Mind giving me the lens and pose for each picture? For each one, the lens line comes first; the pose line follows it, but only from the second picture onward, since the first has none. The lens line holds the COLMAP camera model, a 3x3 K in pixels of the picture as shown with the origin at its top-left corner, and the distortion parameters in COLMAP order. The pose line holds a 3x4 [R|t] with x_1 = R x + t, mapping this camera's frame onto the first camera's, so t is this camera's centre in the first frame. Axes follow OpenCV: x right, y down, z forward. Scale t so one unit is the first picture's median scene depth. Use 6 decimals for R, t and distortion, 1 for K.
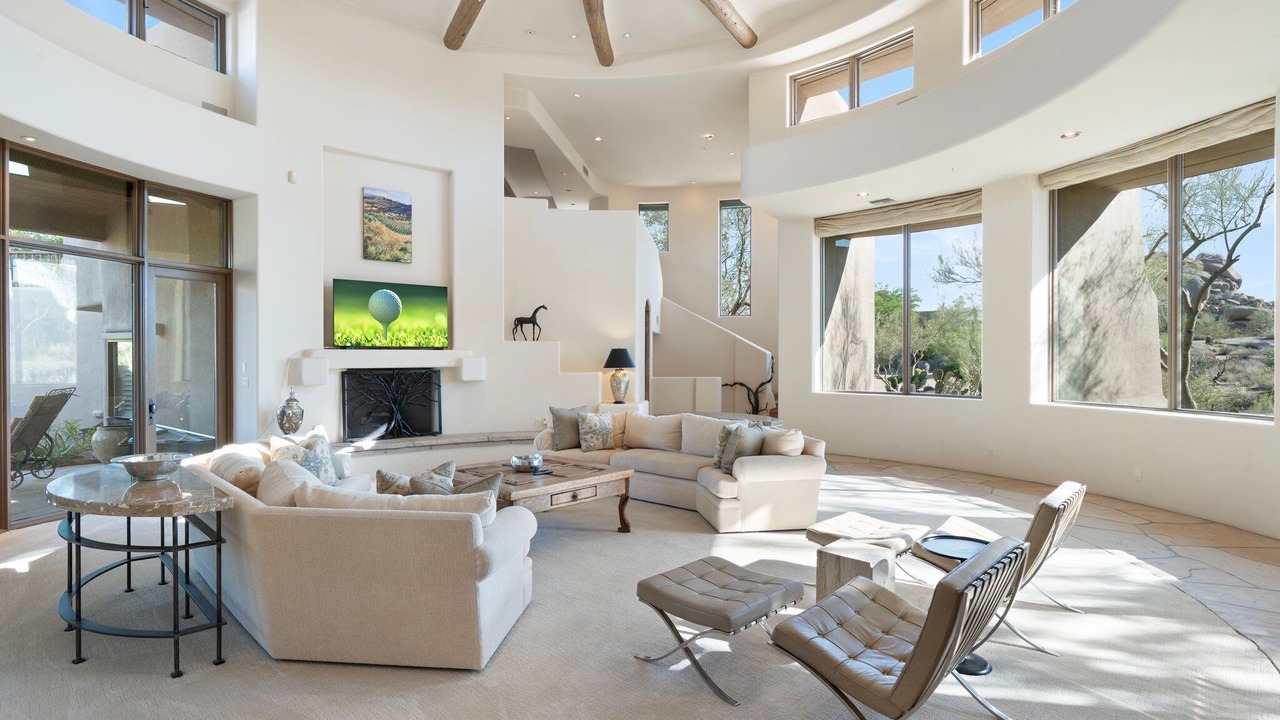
lens RADIAL K [[626.7, 0, 640.0], [0, 626.7, 360.0], [0, 0, 1]] dist [0.024926, 0.000085]
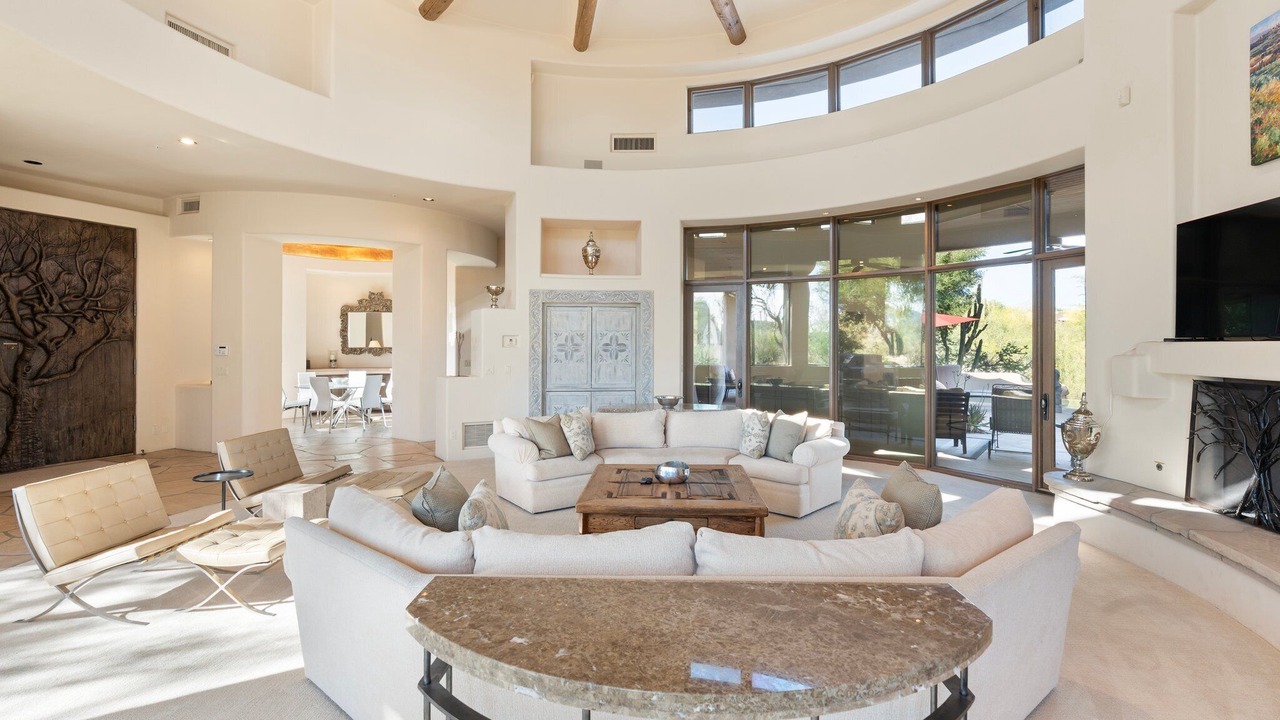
lens RADIAL K [[607.6, 0, 639.7], [0, 607.6, 342.4], [0, 0, 1]] dist [-0.000772, 0.000010]
pose [[-0.731007, -0.004220, -0.682357, 0.260187], [-0.008202, 0.999963, 0.002602, -0.012142], [0.682320, 0.007499, -0.731015, 0.986841]]
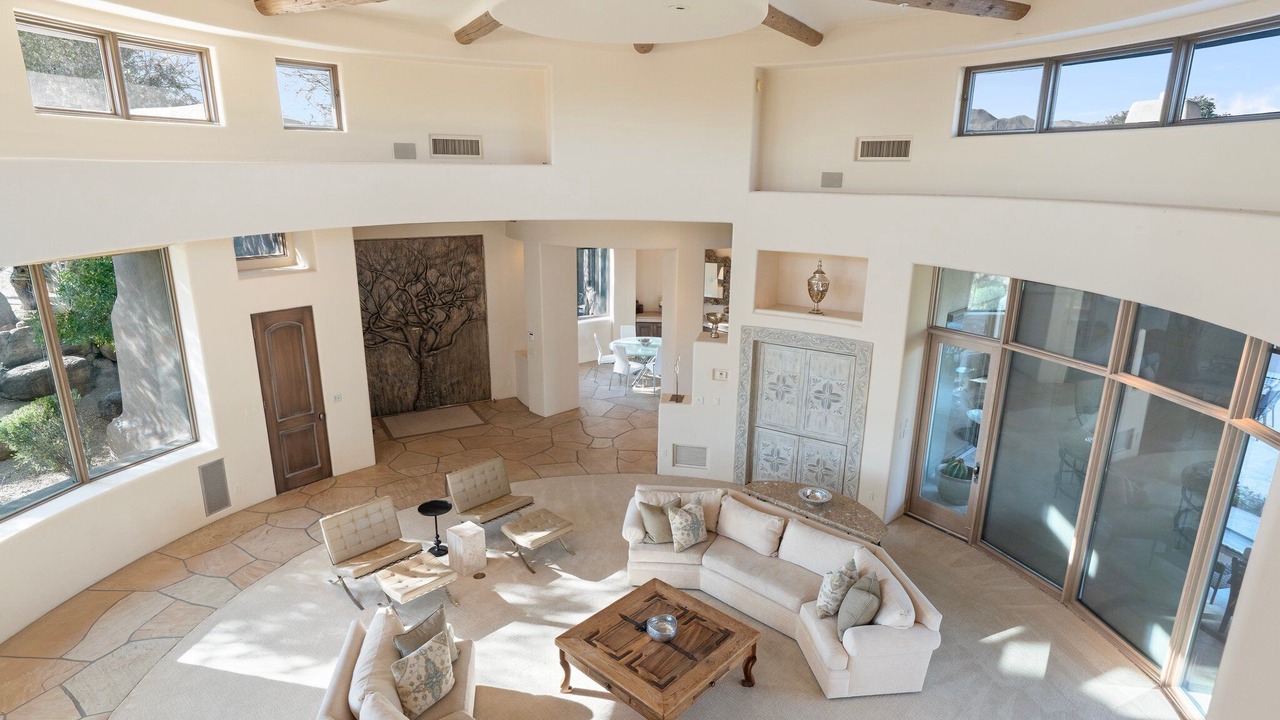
lens RADIAL K [[716.1, 0, 627.9], [0, 716.1, 360.1], [0, 0, 1]] dist [0.000071, 0.001144]
pose [[-0.999506, 0.006832, -0.030679, -0.066839], [-0.002086, 0.959518, 0.281640, -0.354791], [0.031362, 0.281565, -0.959029, 1.225228]]
